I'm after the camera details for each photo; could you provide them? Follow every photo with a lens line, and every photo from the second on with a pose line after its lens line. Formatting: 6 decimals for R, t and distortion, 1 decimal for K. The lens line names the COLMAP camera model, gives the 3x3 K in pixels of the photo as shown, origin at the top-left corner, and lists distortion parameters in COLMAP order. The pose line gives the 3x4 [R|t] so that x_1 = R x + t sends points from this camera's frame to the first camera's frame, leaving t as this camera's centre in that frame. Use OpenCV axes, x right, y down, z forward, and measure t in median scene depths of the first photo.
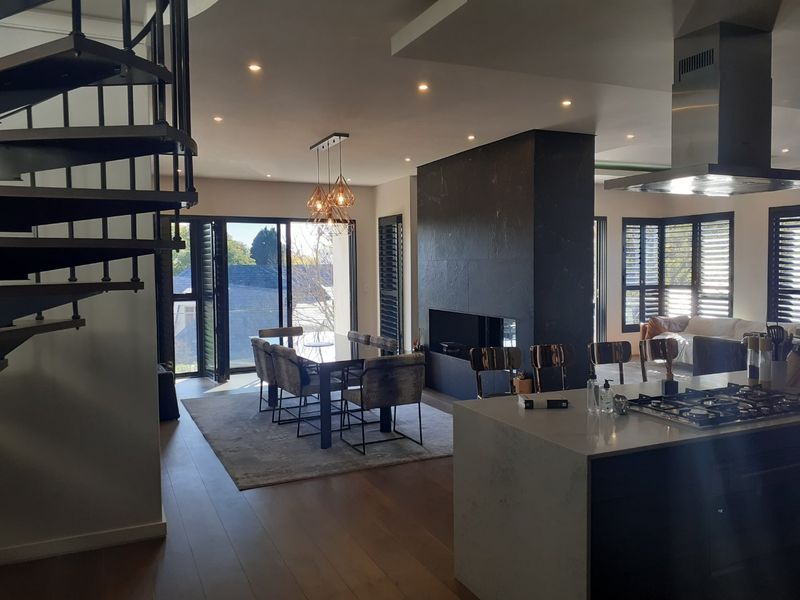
lens RADIAL K [[653.7, 0, 401.3], [0, 653.7, 296.1], [0, 0, 1]] dist [-0.002997, -0.009535]
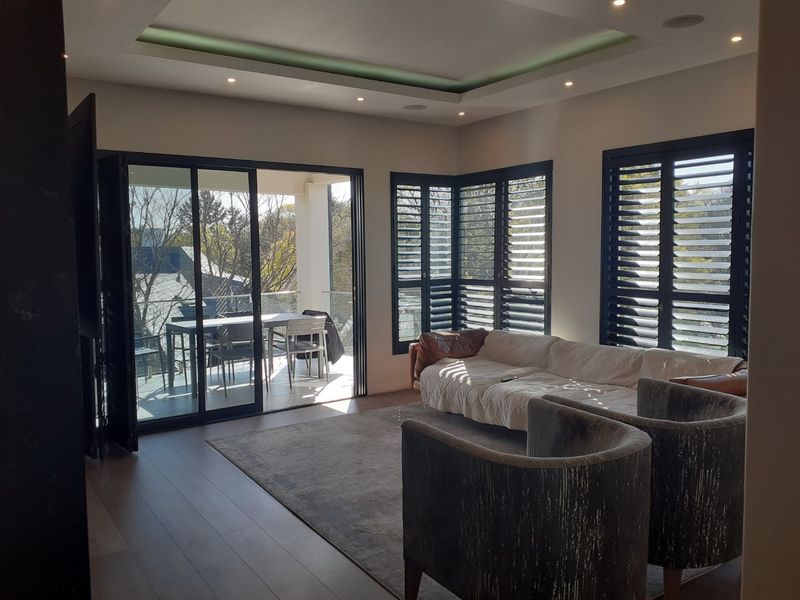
lens RADIAL K [[653.7, 0, 398.1], [0, 653.7, 303.5], [0, 0, 1]] dist [-0.002997, -0.009535]
pose [[0.985953, -0.009825, 0.166736, 0.246028], [0.004564, 0.999480, 0.031908, -0.014733], [-0.166962, -0.030698, 0.985485, 0.388922]]
